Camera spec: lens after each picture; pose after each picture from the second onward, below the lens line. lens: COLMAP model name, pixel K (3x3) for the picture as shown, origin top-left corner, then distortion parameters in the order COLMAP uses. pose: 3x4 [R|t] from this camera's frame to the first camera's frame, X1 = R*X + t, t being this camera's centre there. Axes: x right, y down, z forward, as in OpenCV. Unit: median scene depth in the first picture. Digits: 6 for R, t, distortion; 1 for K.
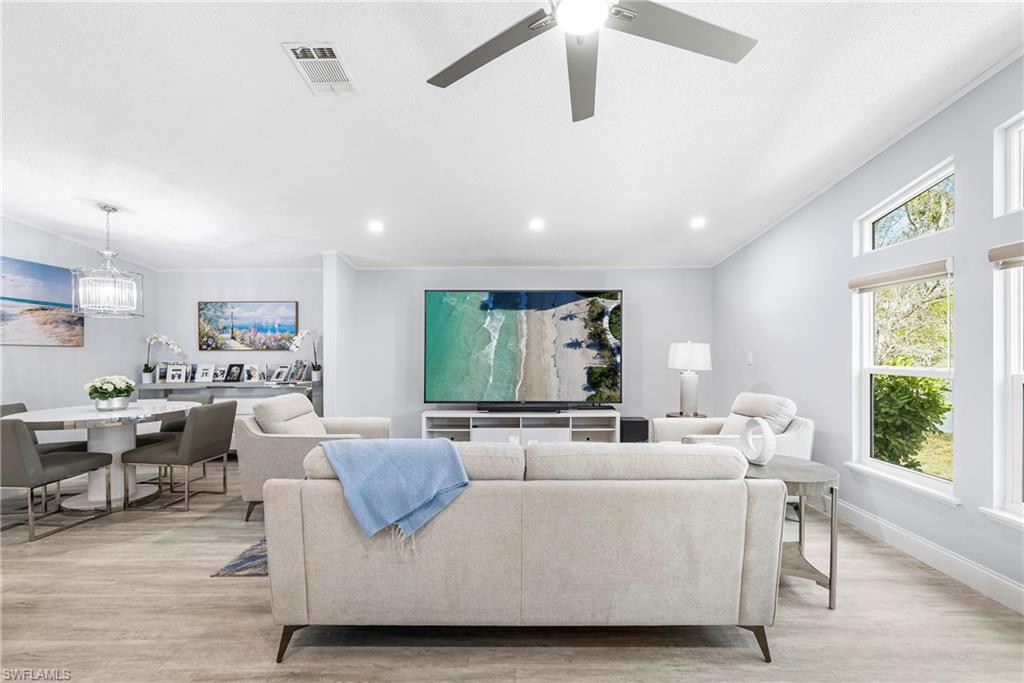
lens RADIAL K [[449.9, 0, 513.4], [0, 449.9, 352.1], [0, 0, 1]] dist [-0.000718, 0.001493]
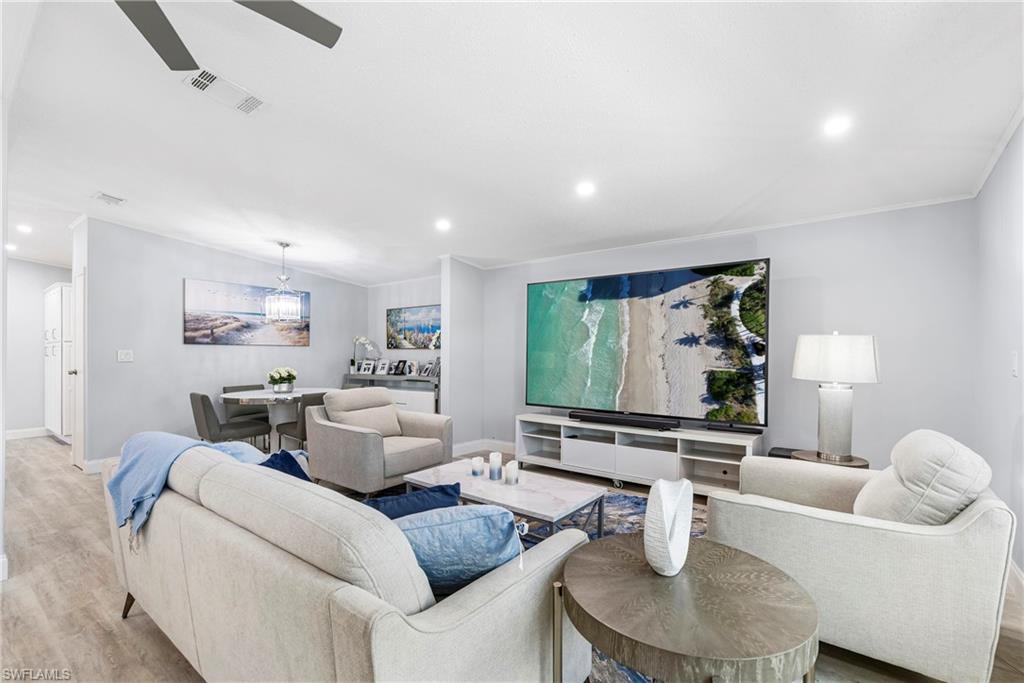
lens RADIAL K [[449.9, 0, 517.1], [0, 449.9, 344.1], [0, 0, 1]] dist [-0.000718, 0.001493]
pose [[0.808157, -0.006481, -0.588931, 0.342414], [-0.001629, 0.999911, -0.013238, -0.000442], [0.588964, 0.011658, 0.808075, 0.229681]]
